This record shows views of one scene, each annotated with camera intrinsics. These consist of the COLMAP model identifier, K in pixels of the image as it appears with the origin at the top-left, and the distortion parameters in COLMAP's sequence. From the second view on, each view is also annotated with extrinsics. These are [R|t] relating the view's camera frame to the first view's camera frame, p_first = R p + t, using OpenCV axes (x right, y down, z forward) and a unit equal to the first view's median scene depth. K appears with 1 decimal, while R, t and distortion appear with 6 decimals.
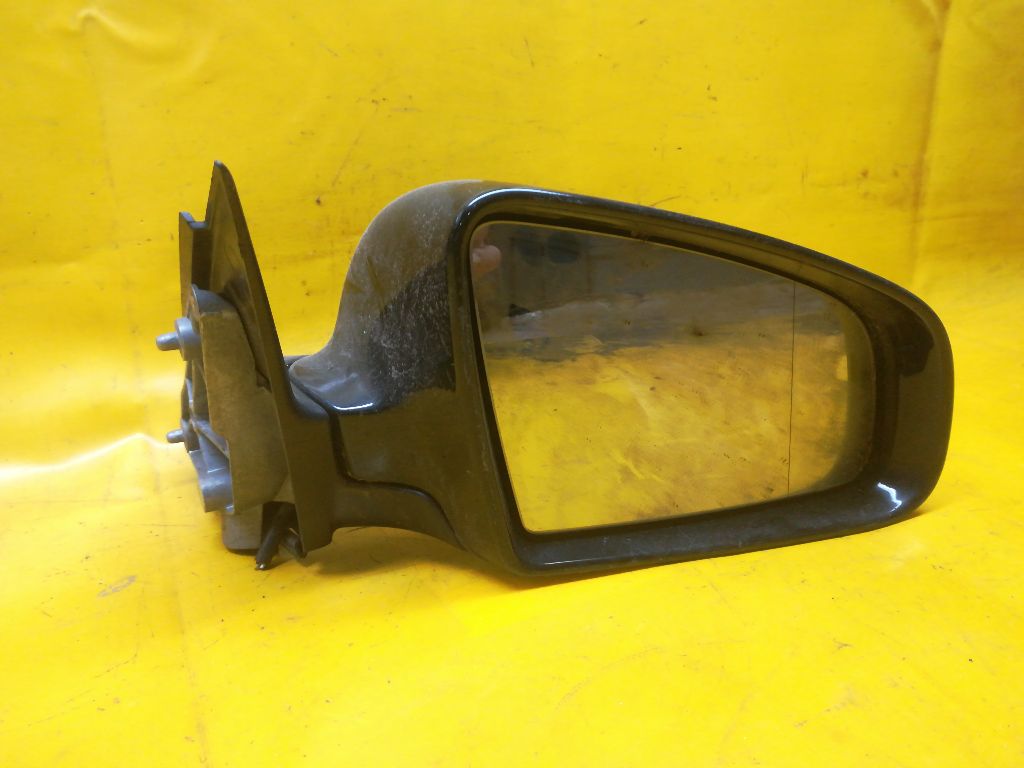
lens RADIAL K [[792.8, 0, 509.4], [0, 792.8, 379.2], [0, 0, 1]] dist [0.055107, -0.081574]
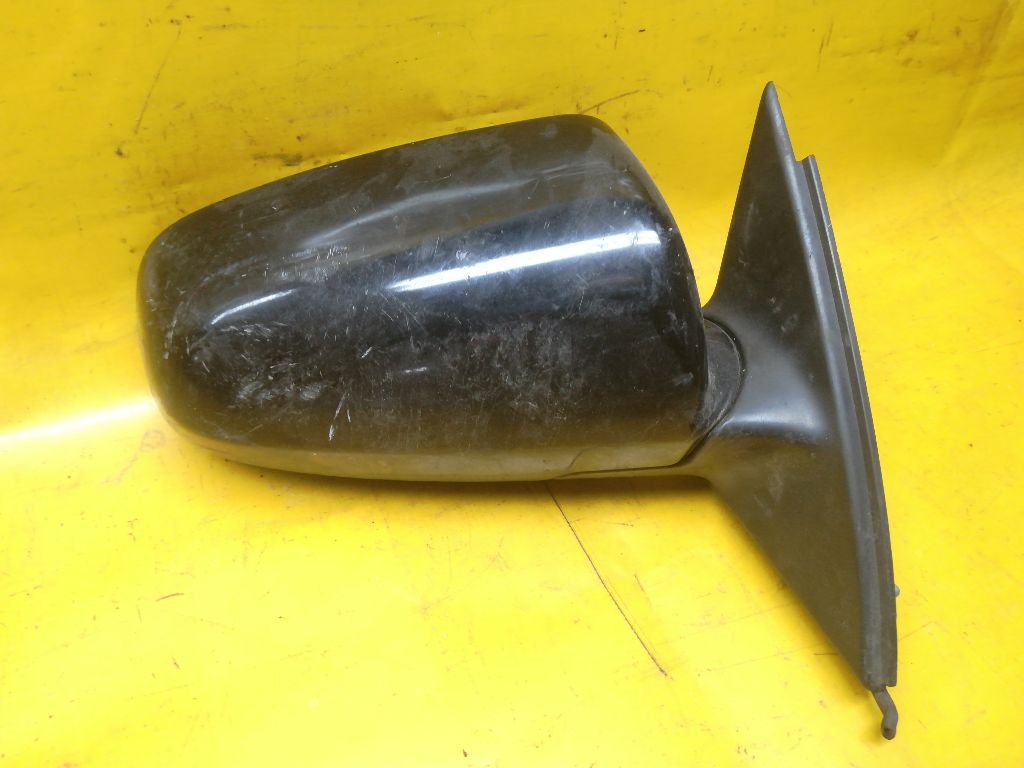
lens RADIAL K [[792.8, 0, 509.7], [0, 792.8, 390.2], [0, 0, 1]] dist [0.055107, -0.081574]
pose [[0.995210, 0.095338, -0.021621, 0.163238], [-0.072966, 0.871606, 0.484746, -0.405452], [0.065059, -0.480846, 0.874388, 0.232572]]
